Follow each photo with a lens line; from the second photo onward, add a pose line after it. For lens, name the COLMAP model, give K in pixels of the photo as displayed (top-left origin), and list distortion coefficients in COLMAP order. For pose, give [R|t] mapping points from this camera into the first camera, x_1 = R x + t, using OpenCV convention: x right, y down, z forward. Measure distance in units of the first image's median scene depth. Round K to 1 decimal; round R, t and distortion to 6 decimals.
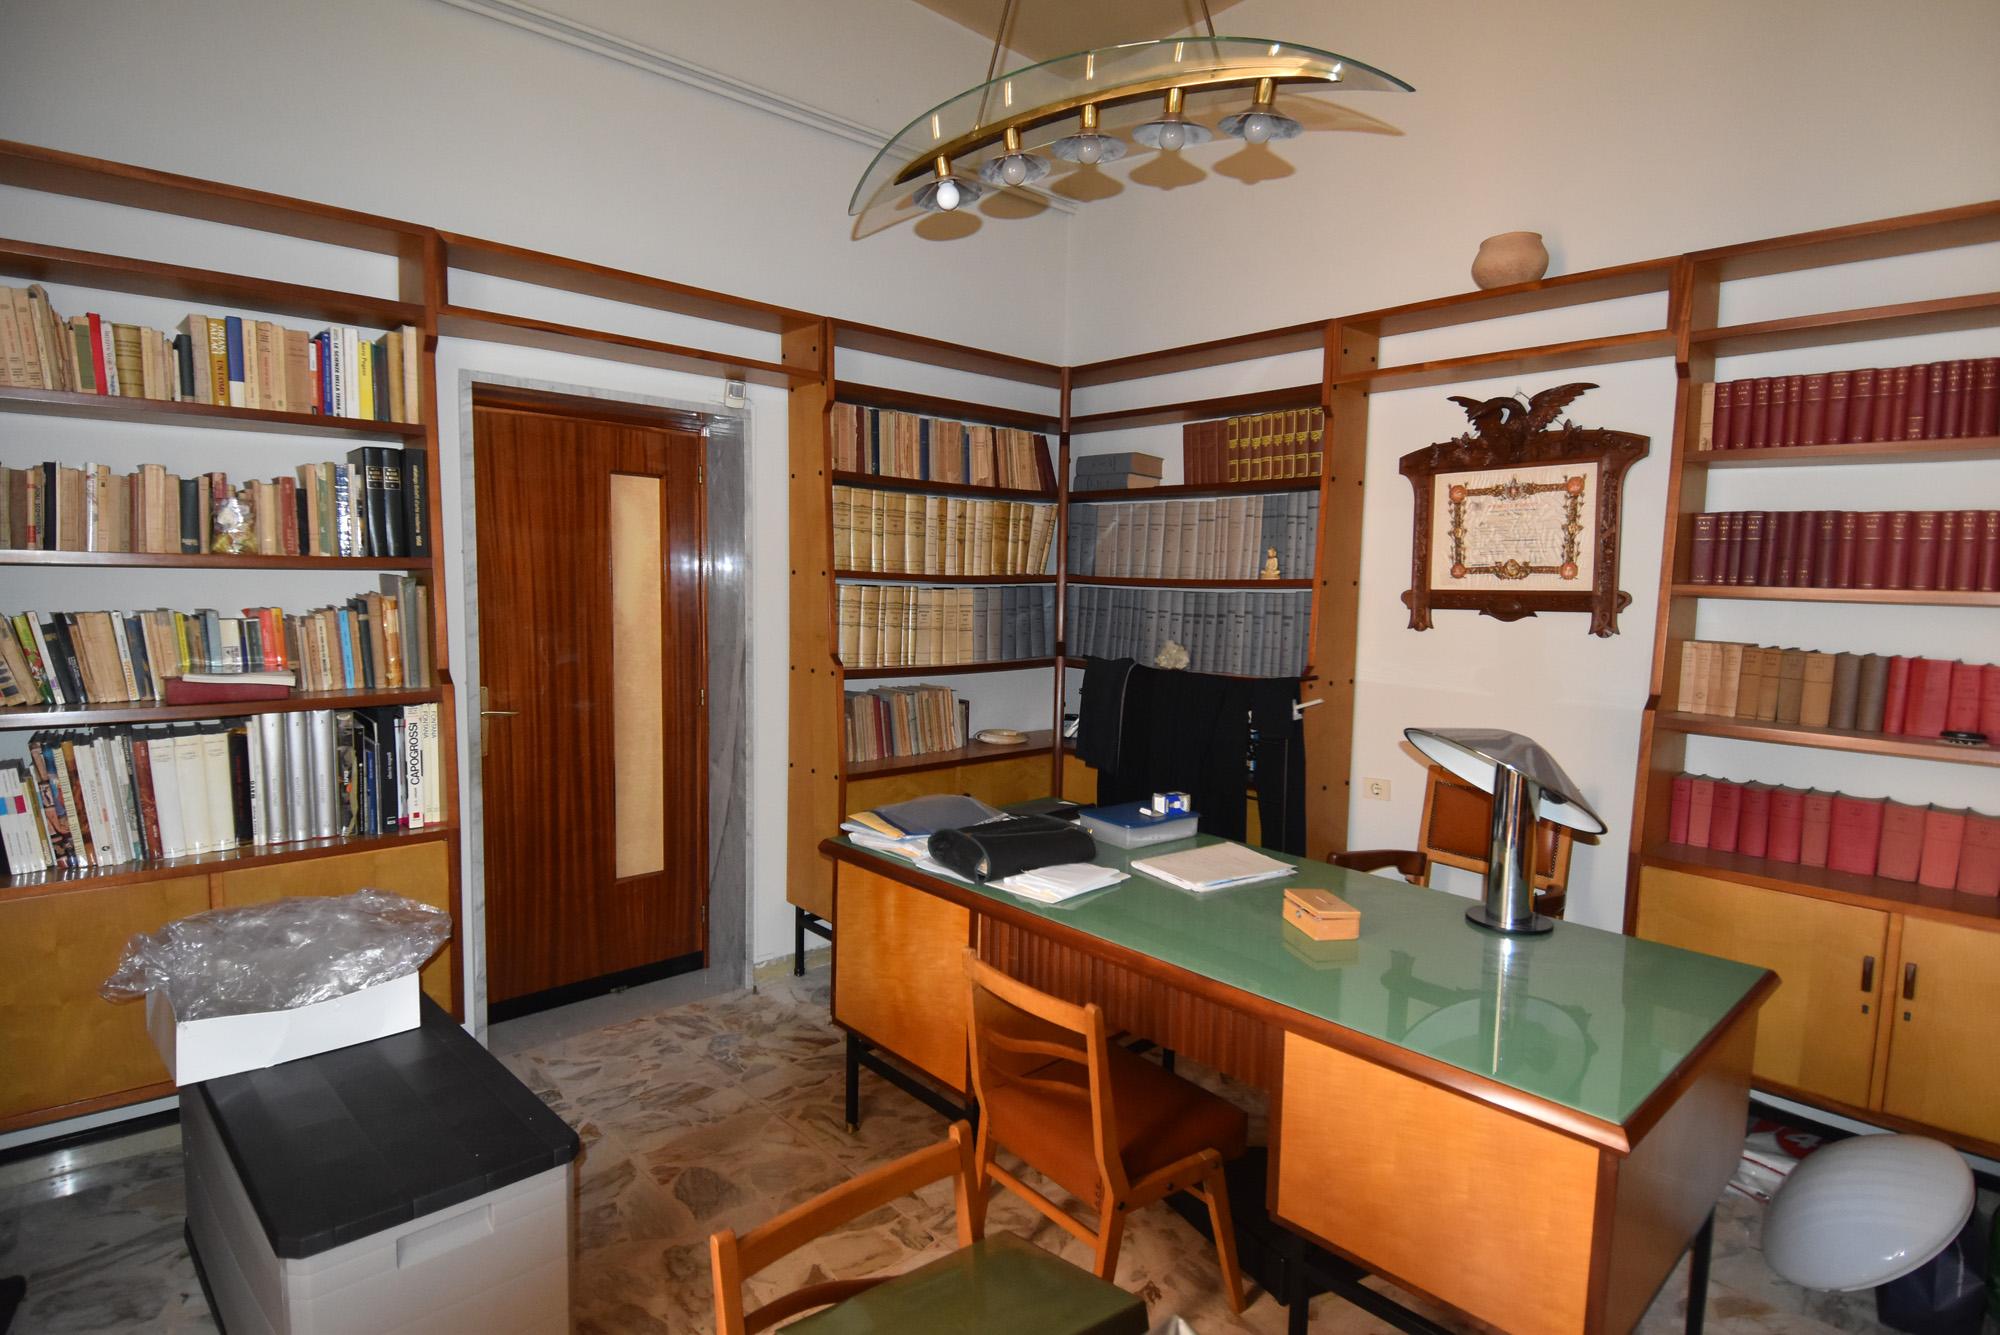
lens RADIAL K [[1035.8, 0, 997.2], [0, 1035.8, 675.8], [0, 0, 1]] dist [-0.003006, -0.000942]
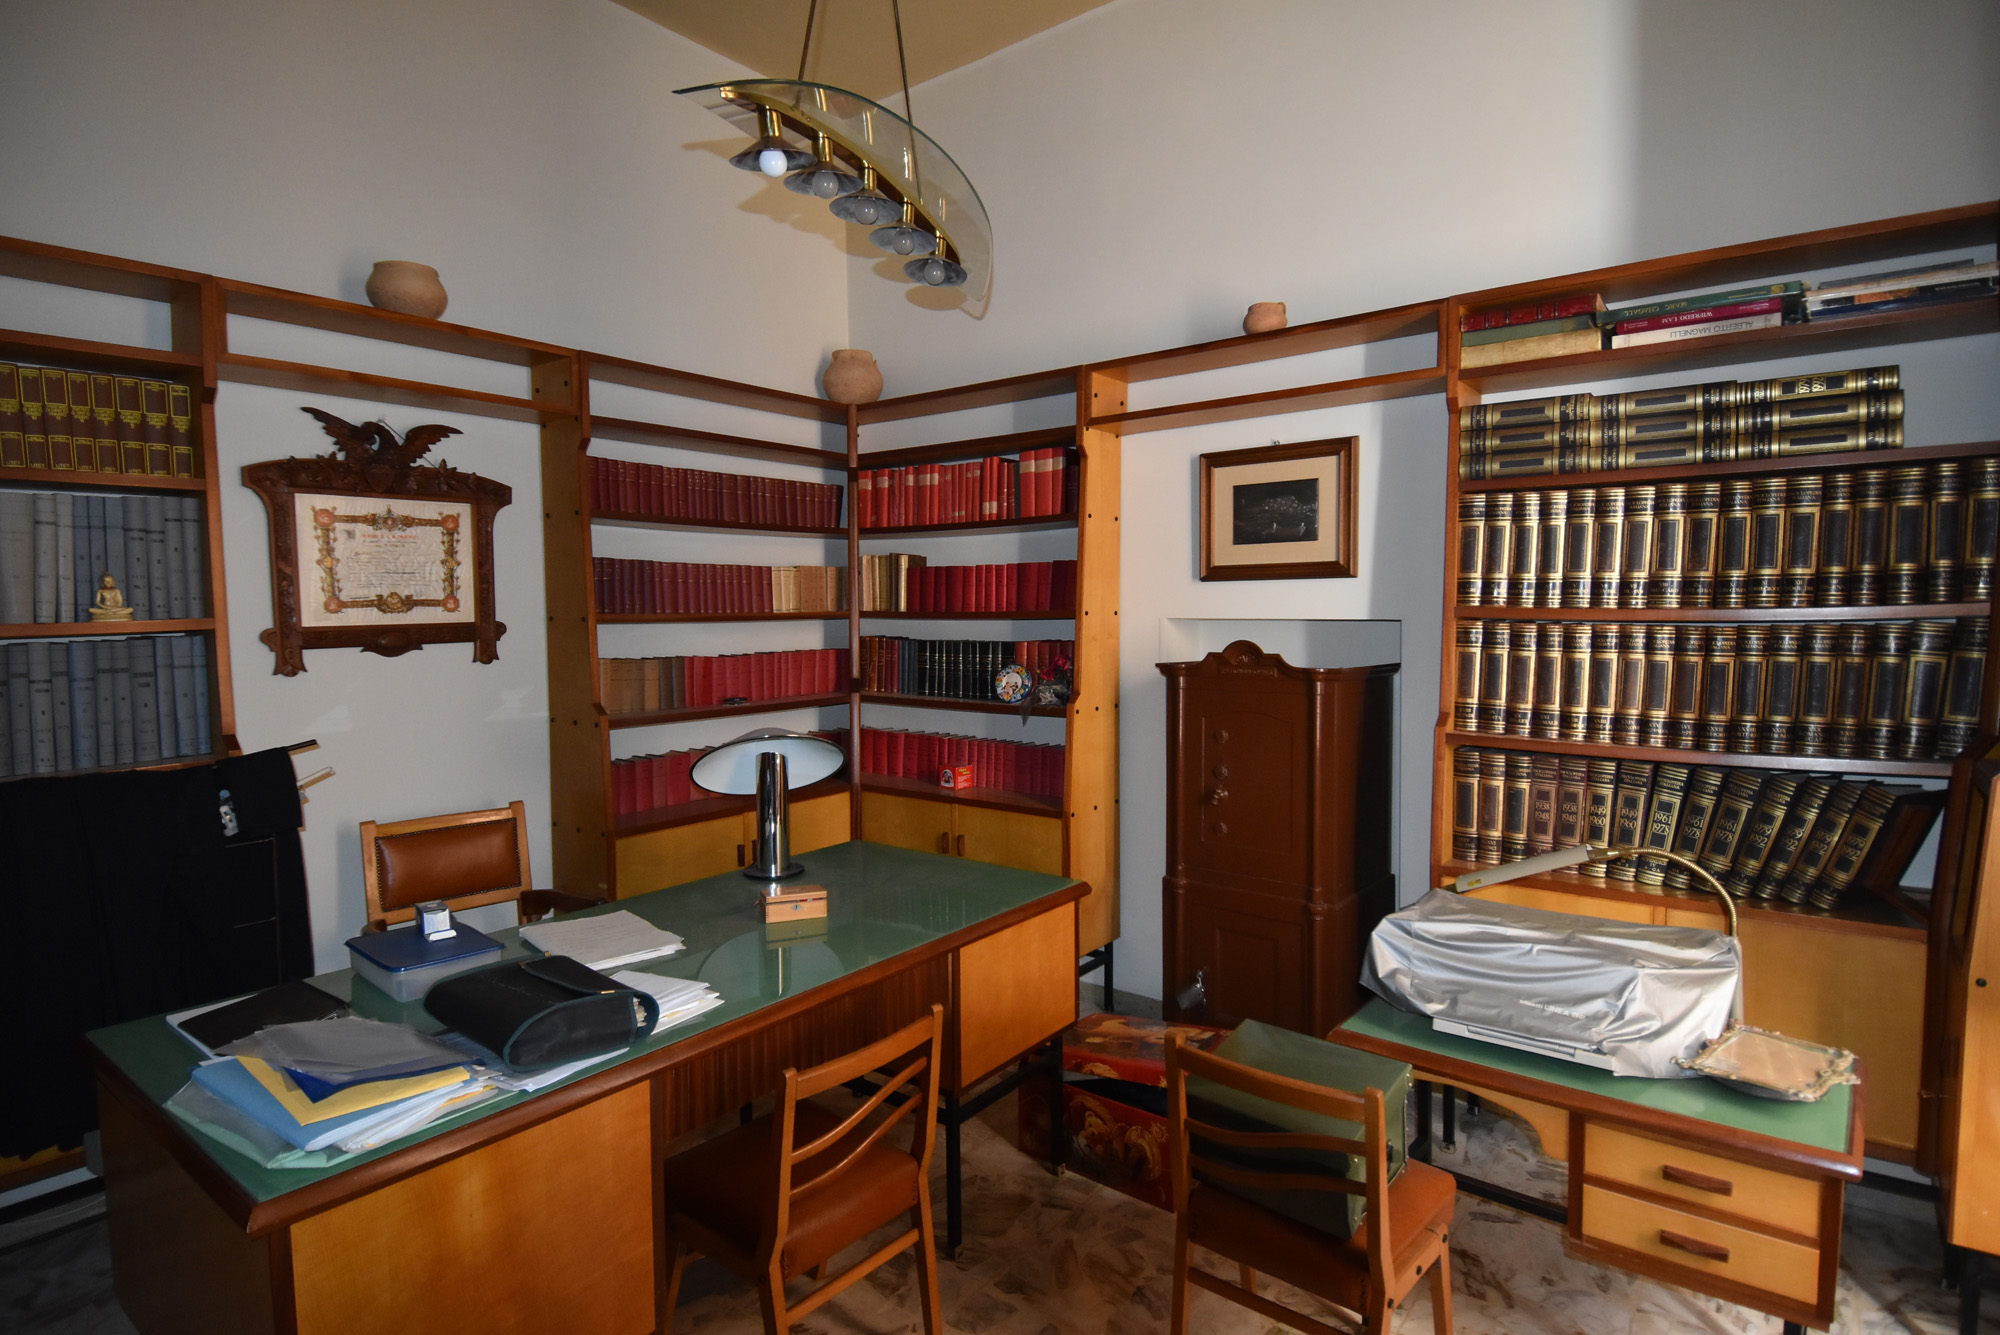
lens RADIAL K [[1035.8, 0, 997.3], [0, 1035.8, 664.5], [0, 0, 1]] dist [-0.003006, -0.000942]
pose [[-0.159390, -0.066064, 0.985003, -0.550666], [0.104218, 0.991057, 0.083335, -0.067597], [-0.981699, 0.115938, -0.151079, 0.601185]]
